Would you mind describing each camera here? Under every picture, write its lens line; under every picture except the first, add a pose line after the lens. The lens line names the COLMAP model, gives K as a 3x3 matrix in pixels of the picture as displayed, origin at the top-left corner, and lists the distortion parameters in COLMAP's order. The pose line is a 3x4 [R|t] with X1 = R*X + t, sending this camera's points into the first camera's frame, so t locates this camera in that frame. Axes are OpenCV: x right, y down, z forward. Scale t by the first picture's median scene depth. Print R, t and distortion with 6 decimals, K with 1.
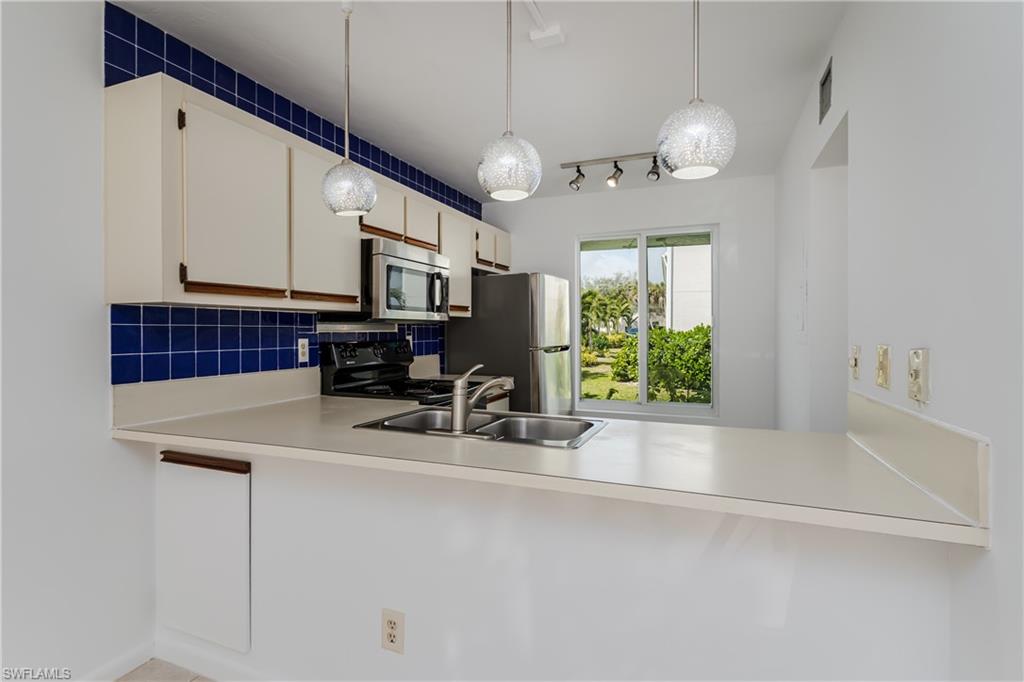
lens RADIAL K [[517.9, 0, 493.7], [0, 517.9, 323.0], [0, 0, 1]] dist [-0.001310, -0.000256]
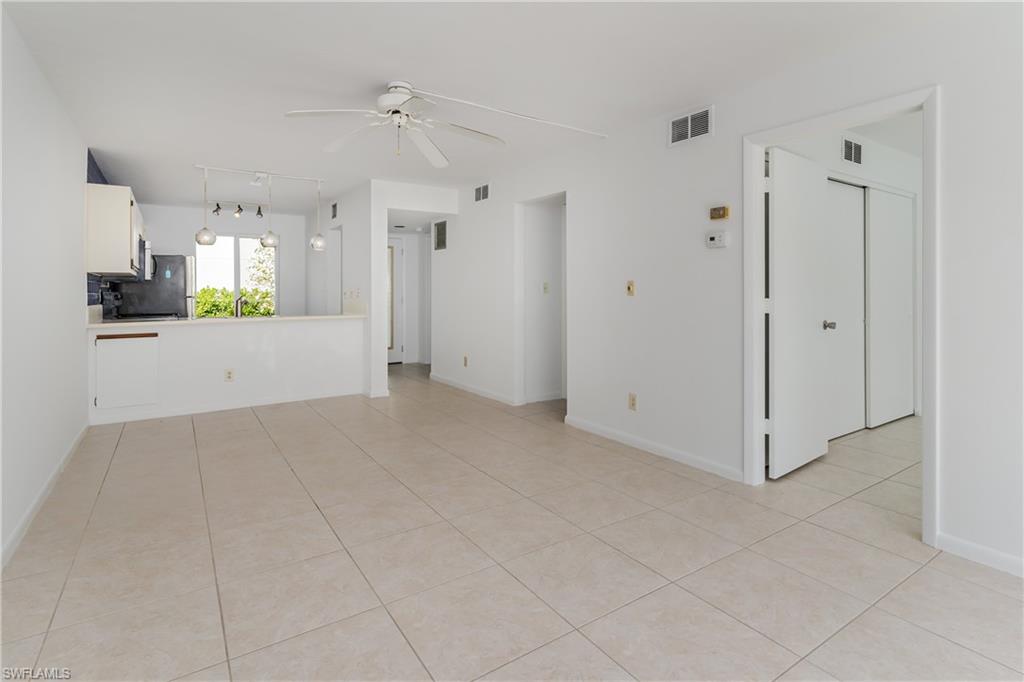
lens RADIAL K [[513.7, 0, 510.1], [0, 513.7, 291.1], [0, 0, 1]] dist [0.002148, 0.000321]
pose [[0.558356, -0.003031, 0.829596, -0.891996], [-0.003123, 0.999979, 0.005755, 0.016783], [-0.829596, -0.005804, 0.558334, -1.075537]]
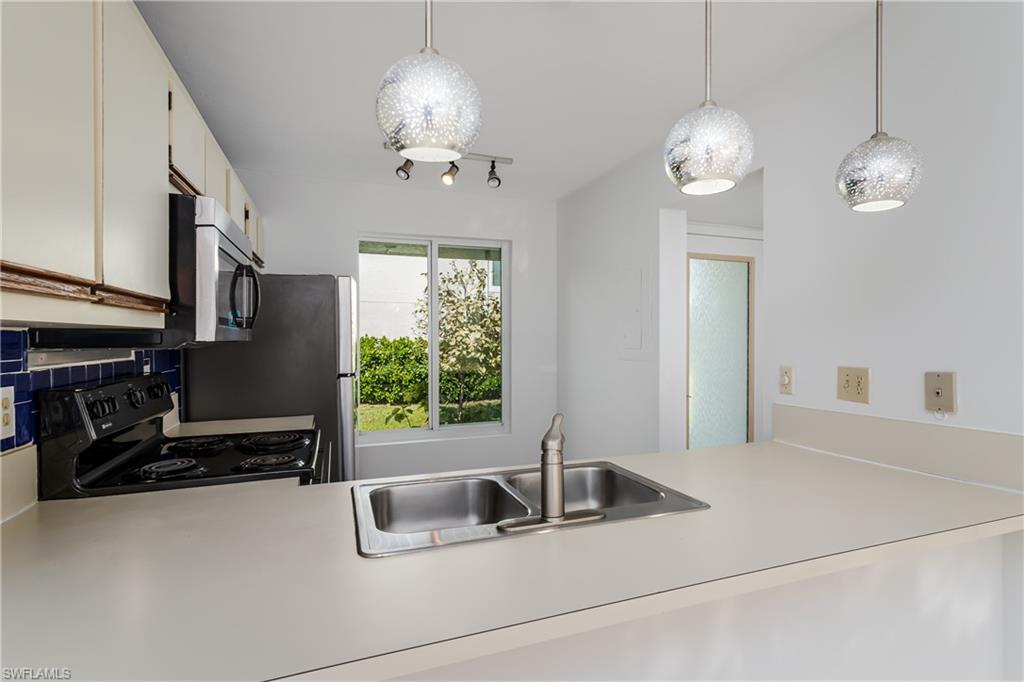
lens RADIAL K [[528.7, 0, 528.1], [0, 528.7, 336.1], [0, 0, 1]] dist [0.055858, 0.000241]
pose [[0.732372, 0.000602, 0.680904, -0.289589], [-0.005615, 0.999971, 0.005155, -0.015431], [-0.680882, -0.007599, 0.732354, 0.265232]]
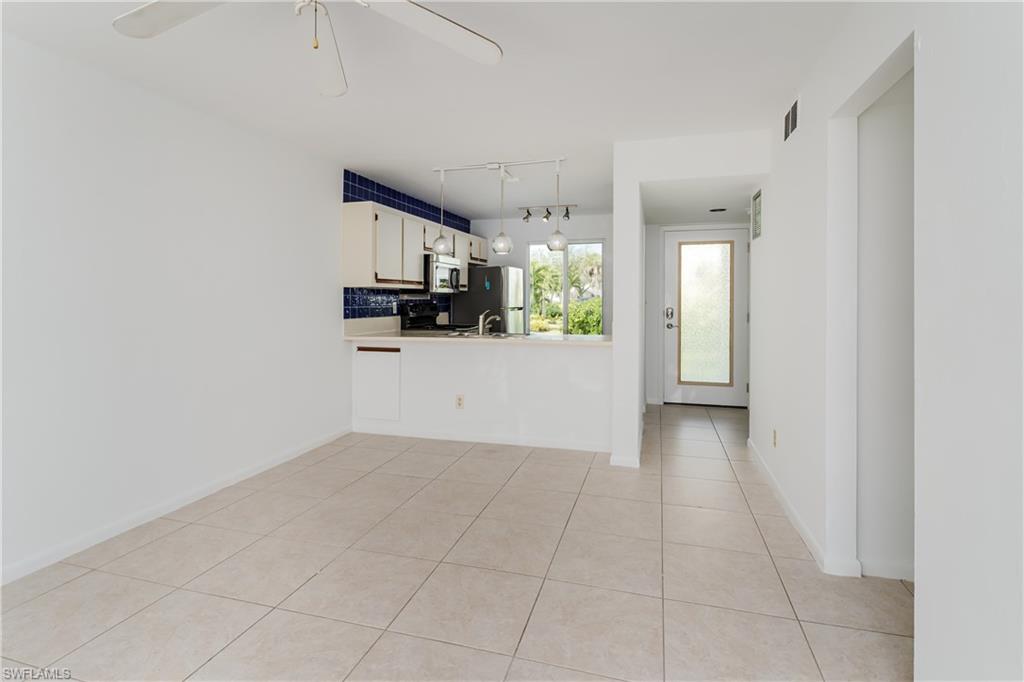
lens RADIAL K [[513.7, 0, 510.1], [0, 513.7, 291.1], [0, 0, 1]] dist [0.002148, 0.000321]
pose [[0.993236, 0.001826, 0.116096, -0.119663], [-0.001477, 0.999994, -0.003094, -0.005514], [-0.116101, 0.002901, 0.993233, -0.871519]]
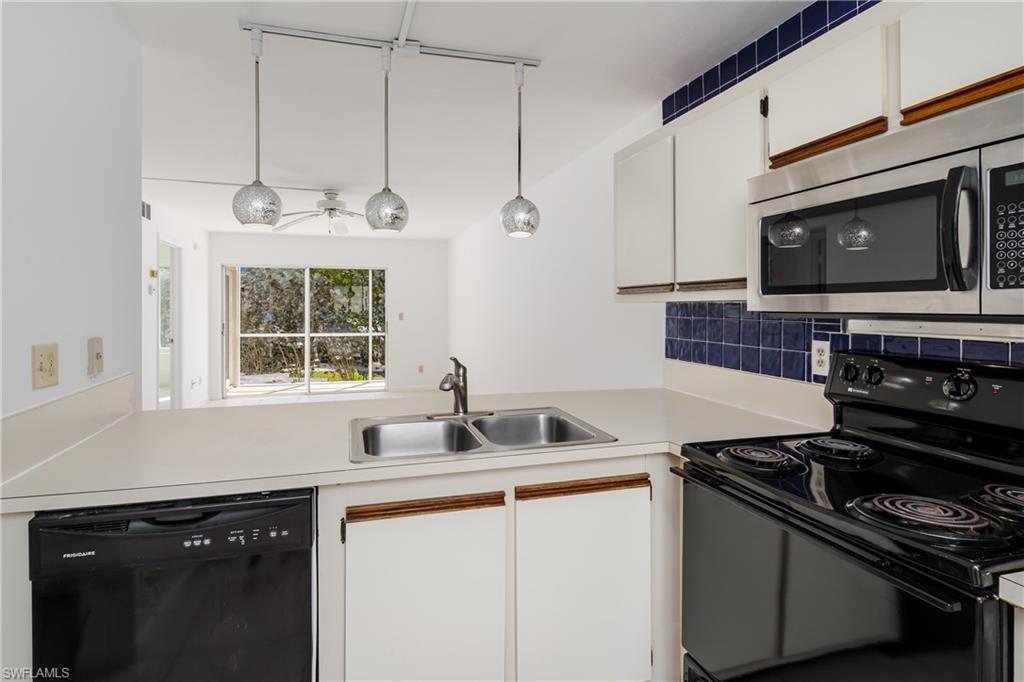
lens RADIAL K [[513.7, 0, 510.1], [0, 513.7, 291.1], [0, 0, 1]] dist [0.002148, 0.000321]
pose [[-0.774062, -0.021972, -0.632728, 0.301076], [0.004939, 0.999158, -0.040739, -0.007336], [0.633090, -0.034659, -0.773302, 1.007754]]
